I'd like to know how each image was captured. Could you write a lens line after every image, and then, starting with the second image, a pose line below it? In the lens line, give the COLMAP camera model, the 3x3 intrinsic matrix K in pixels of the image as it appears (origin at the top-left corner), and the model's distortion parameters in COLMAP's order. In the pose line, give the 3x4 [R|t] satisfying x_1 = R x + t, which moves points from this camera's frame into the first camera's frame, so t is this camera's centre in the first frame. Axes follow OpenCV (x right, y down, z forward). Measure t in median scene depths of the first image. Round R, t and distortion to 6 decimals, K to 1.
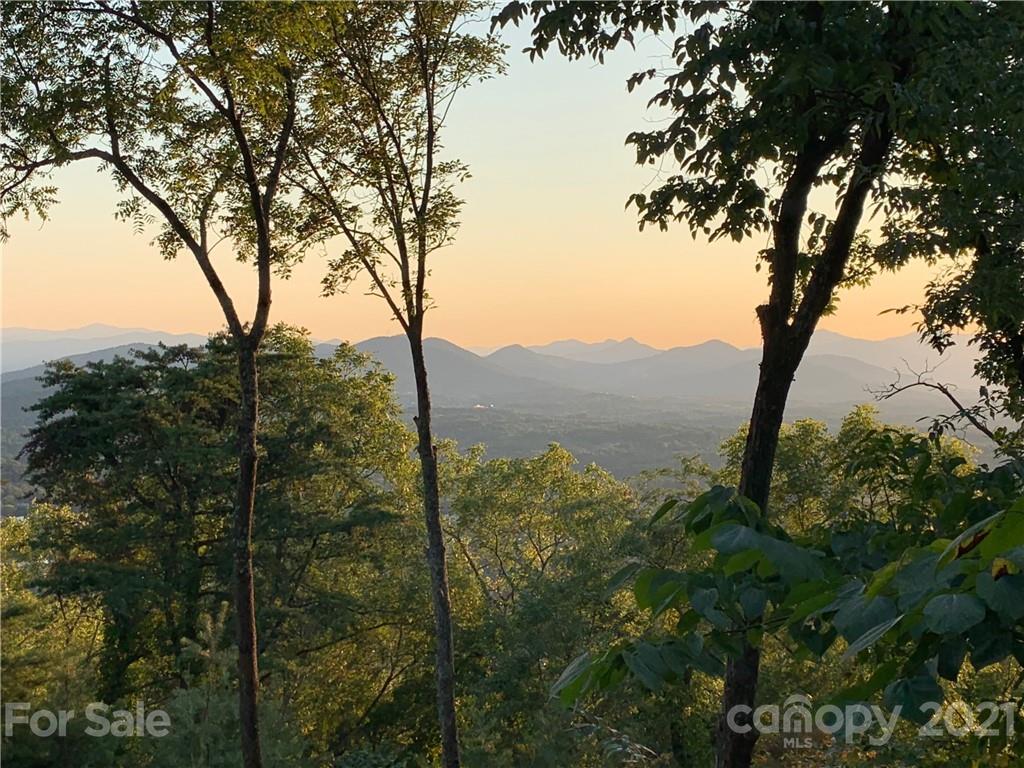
lens RADIAL K [[1574.6, 0, 512.0], [0, 1574.6, 384.0], [0, 0, 1]] dist [0.136919, -0.658807]
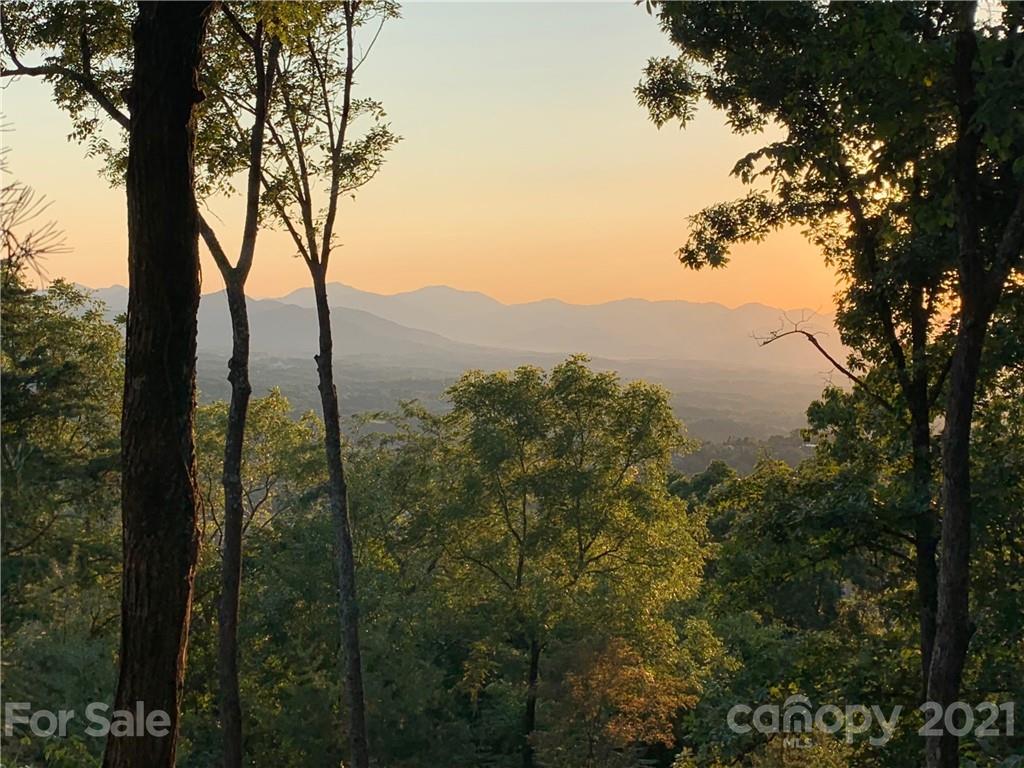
lens RADIAL K [[1574.6, 0, 512.0], [0, 1574.6, 384.0], [0, 0, 1]] dist [0.136919, -0.658807]
pose [[0.953905, 0.011012, 0.299905, -0.307767], [-0.020424, 0.999392, 0.028268, 0.010326], [-0.299412, -0.033090, 0.953550, 0.006517]]
